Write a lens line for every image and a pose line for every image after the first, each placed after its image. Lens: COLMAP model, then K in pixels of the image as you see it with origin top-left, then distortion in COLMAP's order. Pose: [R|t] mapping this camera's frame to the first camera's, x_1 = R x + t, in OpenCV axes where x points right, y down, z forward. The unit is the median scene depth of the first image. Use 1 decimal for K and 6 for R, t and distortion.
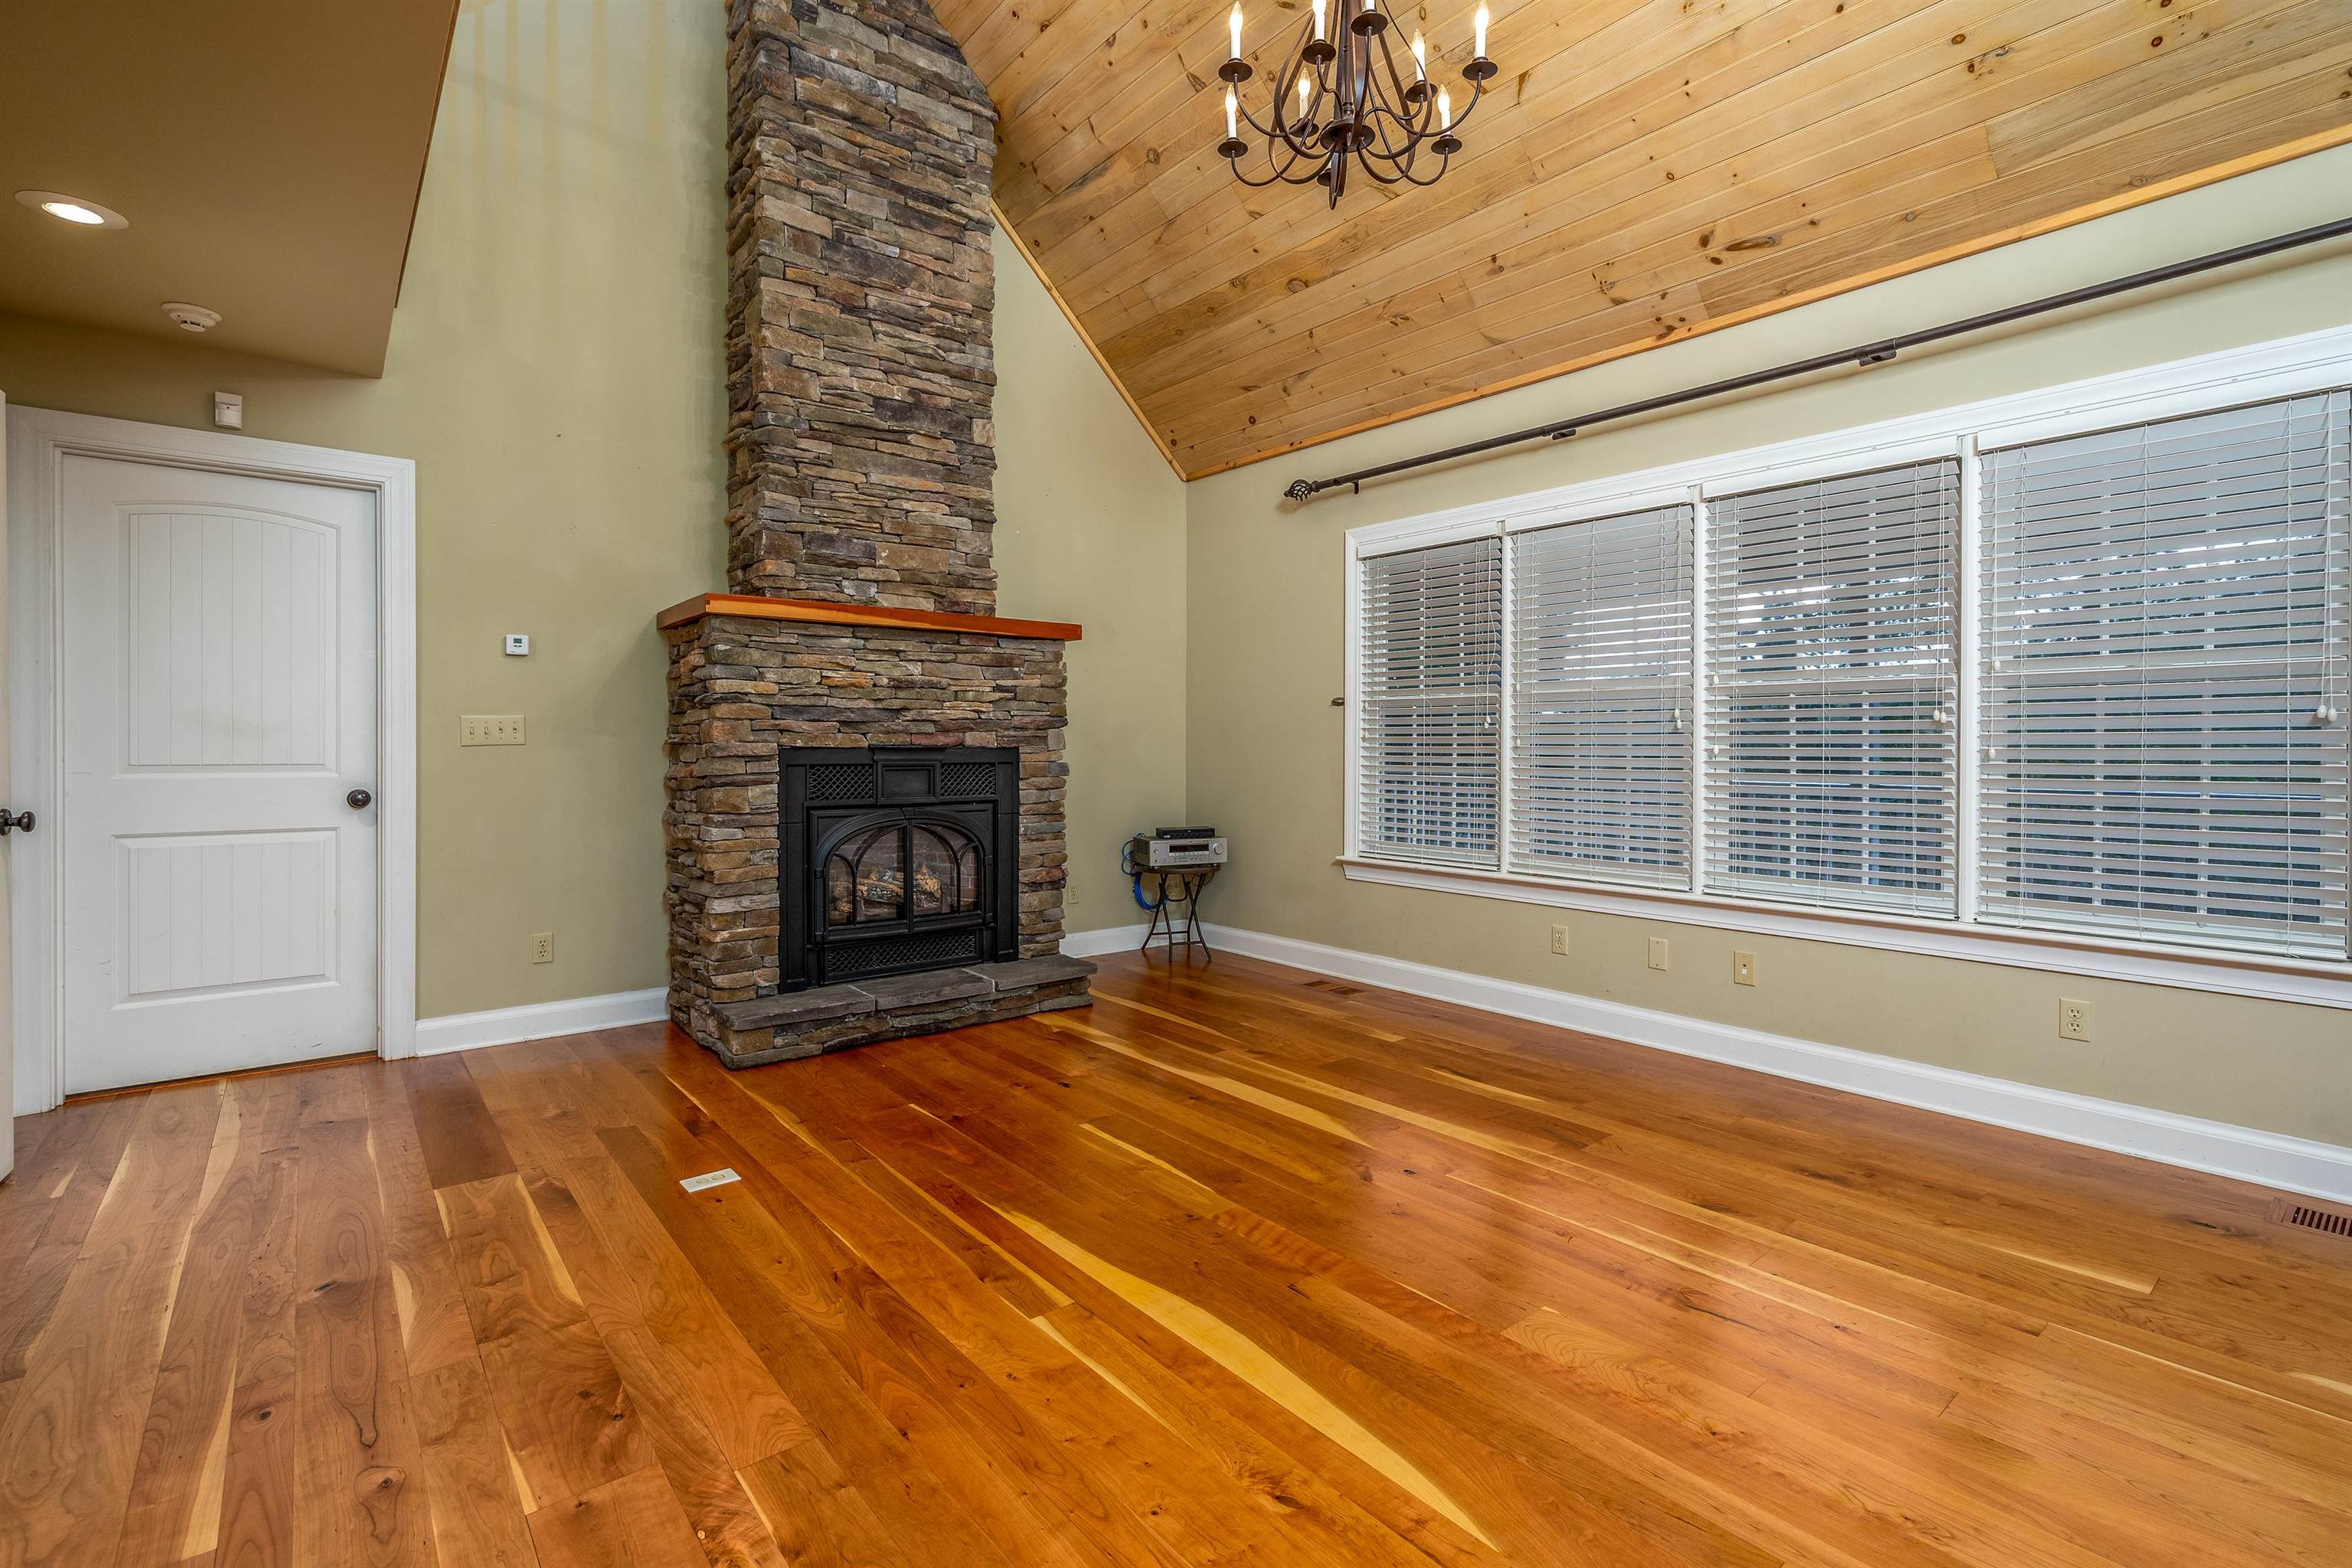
lens RADIAL K [[1075.0, 0, 1178.5], [0, 1075.0, 746.8], [0, 0, 1]] dist [-0.001469, 0.000563]
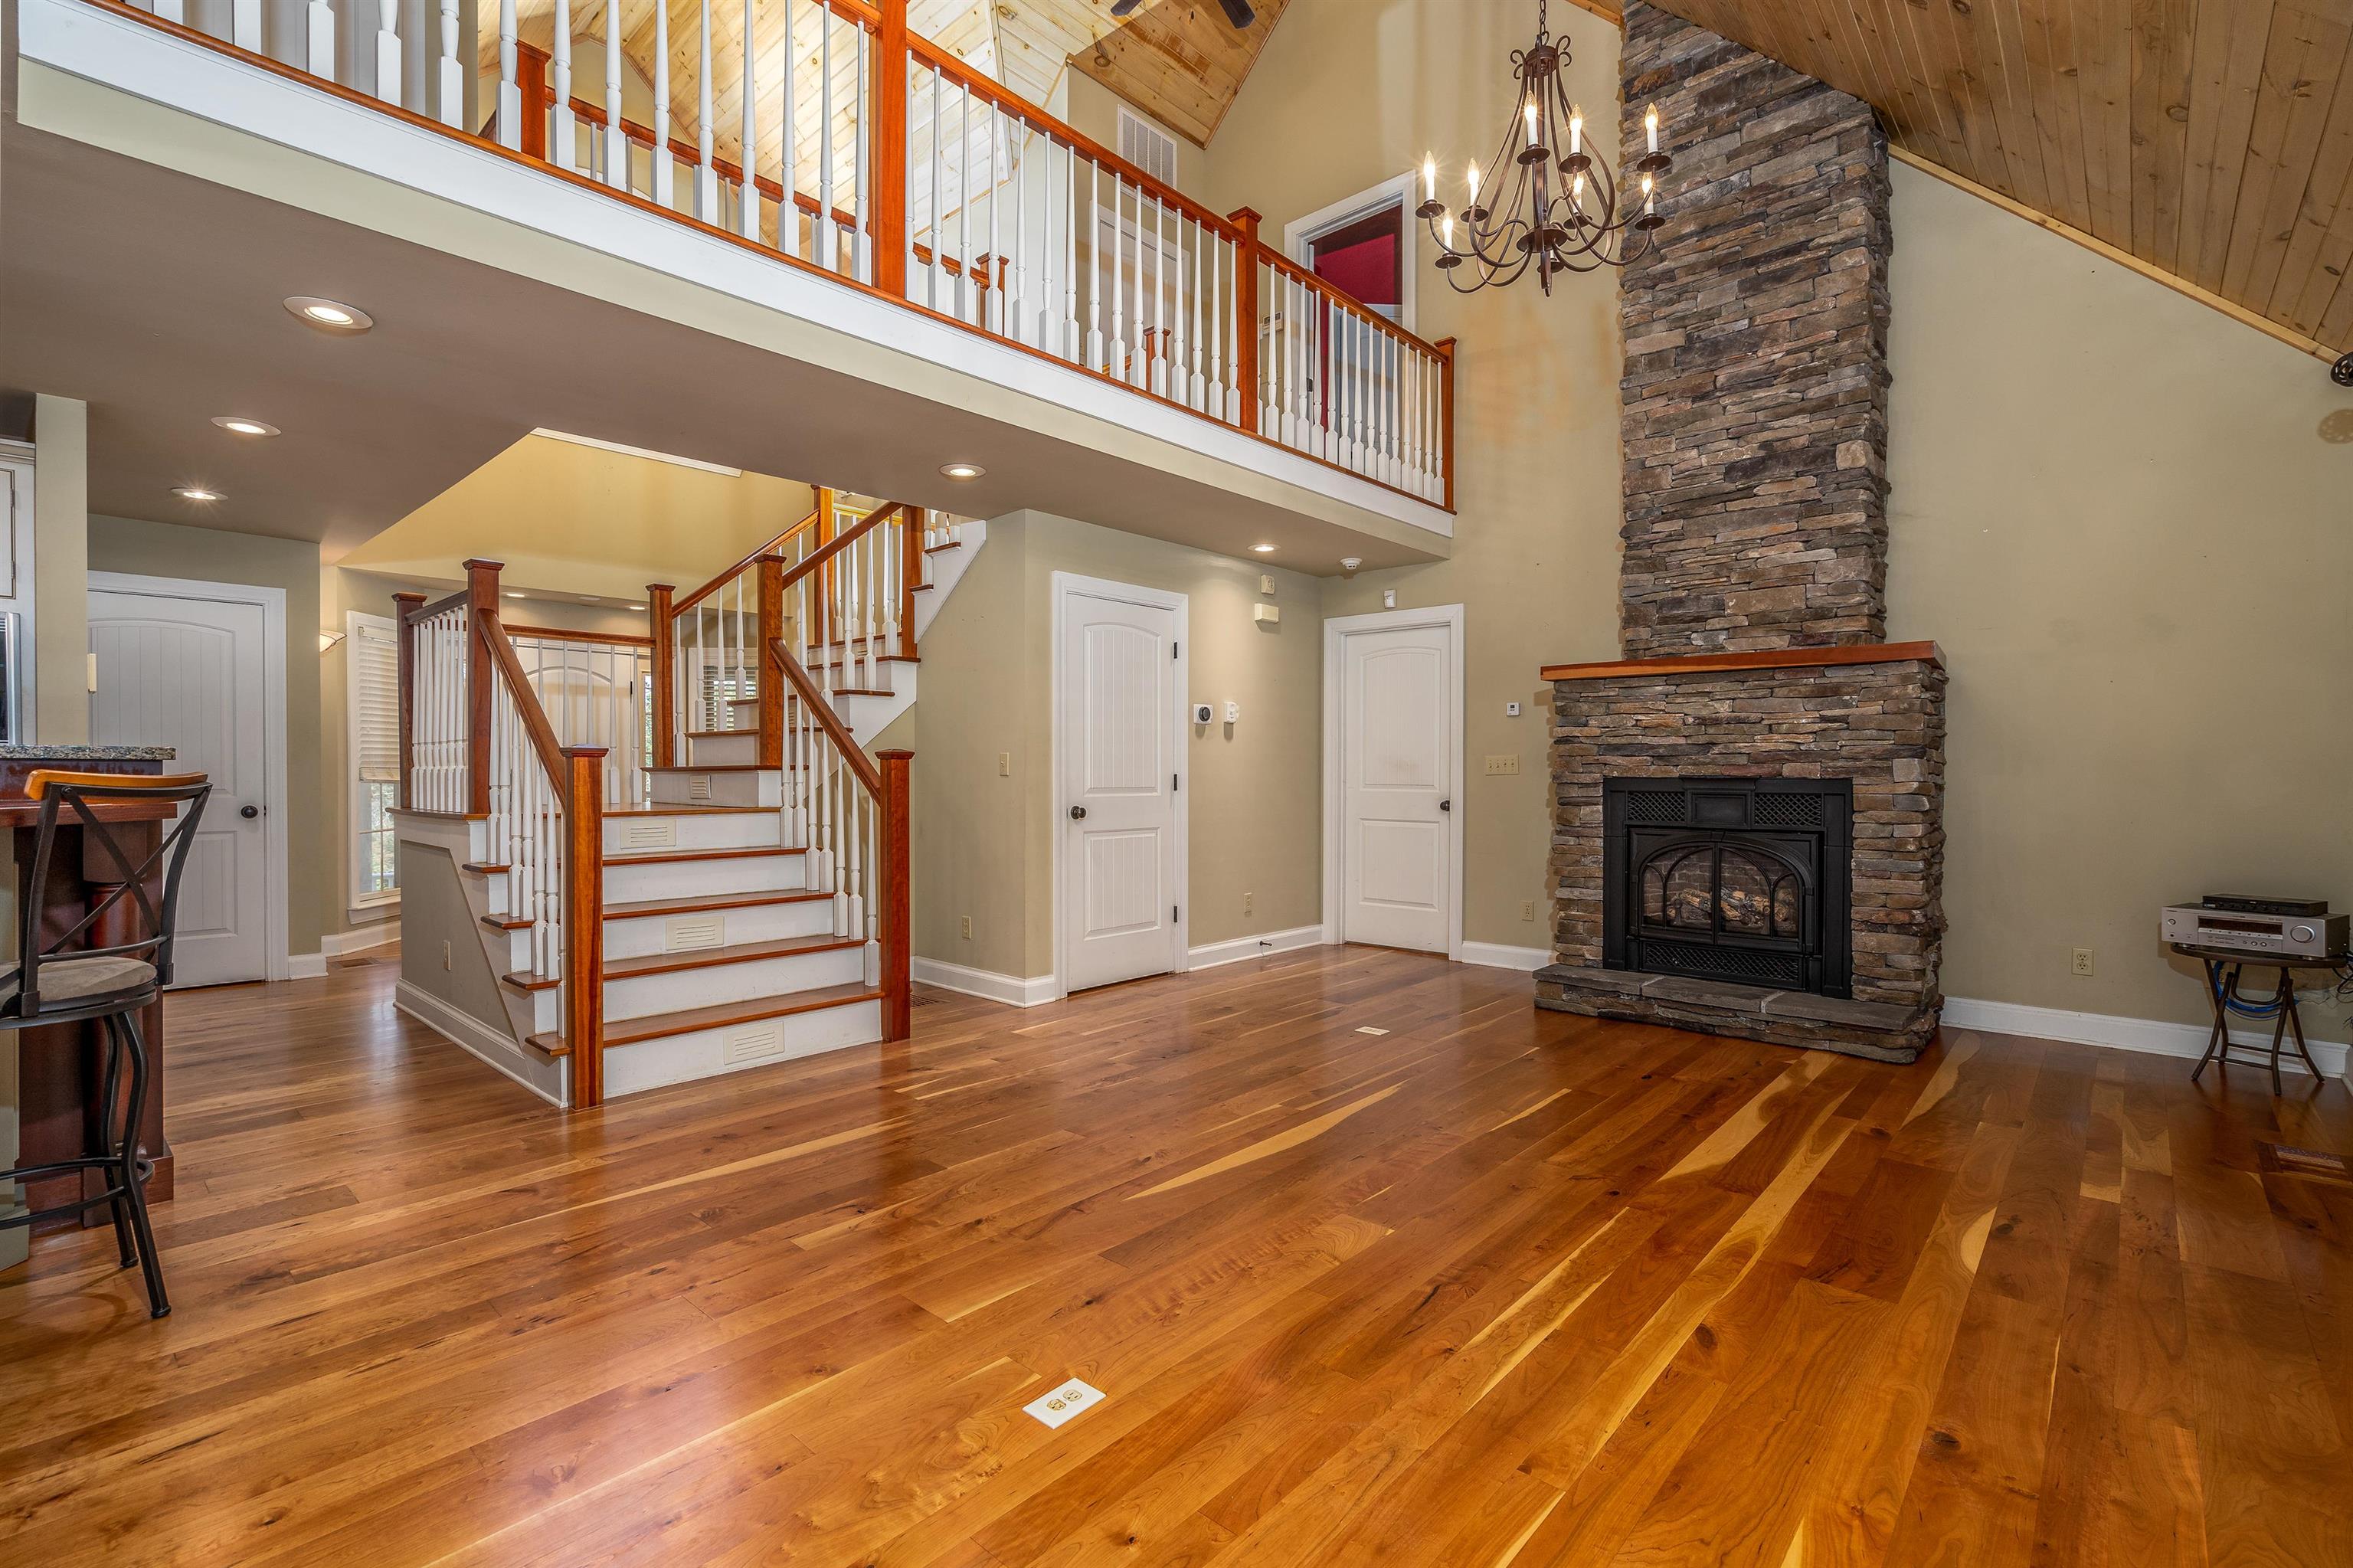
lens RADIAL K [[1052.3, 0, 1176.5], [0, 1052.3, 784.0], [0, 0, 1]] dist [-0.011548, 0.007185]
pose [[0.147416, 0.011694, -0.989005, 0.732488], [-0.003542, 0.999930, 0.011296, -0.003340], [0.989068, 0.001838, 0.147447, 0.281362]]
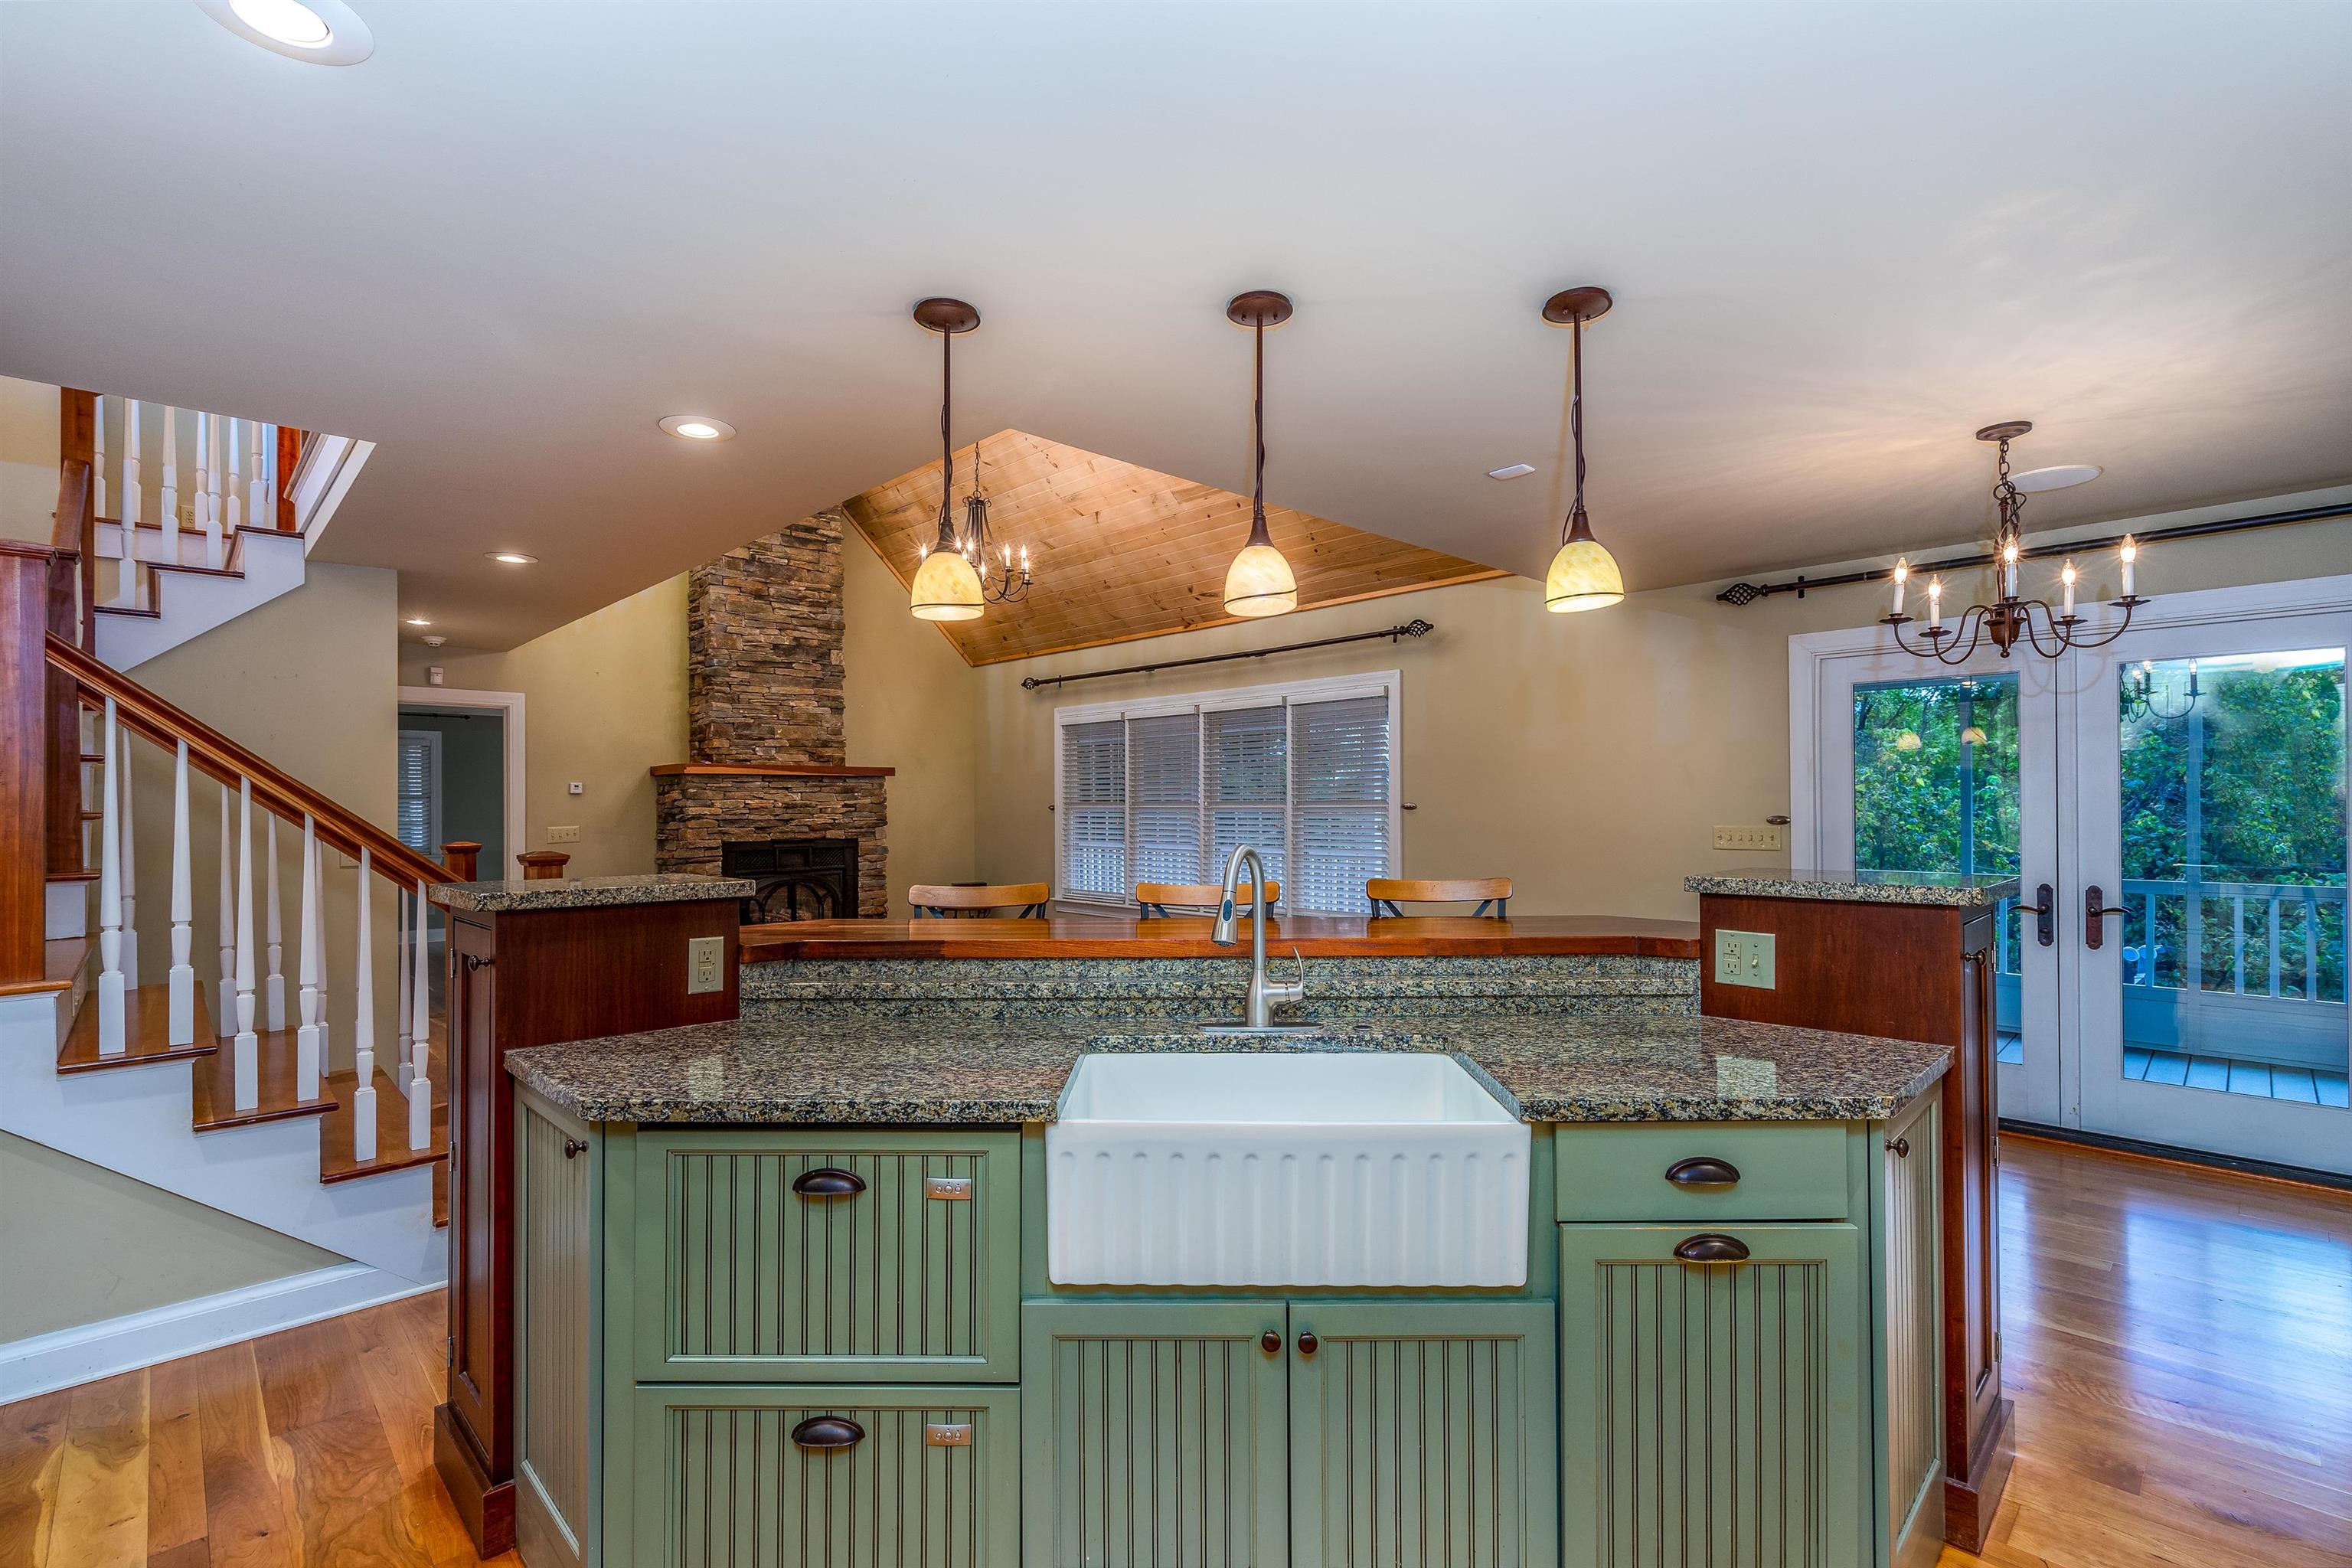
lens RADIAL K [[1082.6, 0, 1177.1], [0, 1082.6, 793.1], [0, 0, 1]] dist [-0.001422, -0.000158]
pose [[0.996501, -0.007028, 0.083283, 0.240616], [0.007945, 0.999911, -0.010688, -0.053804], [-0.083200, 0.011312, 0.996469, -0.869520]]
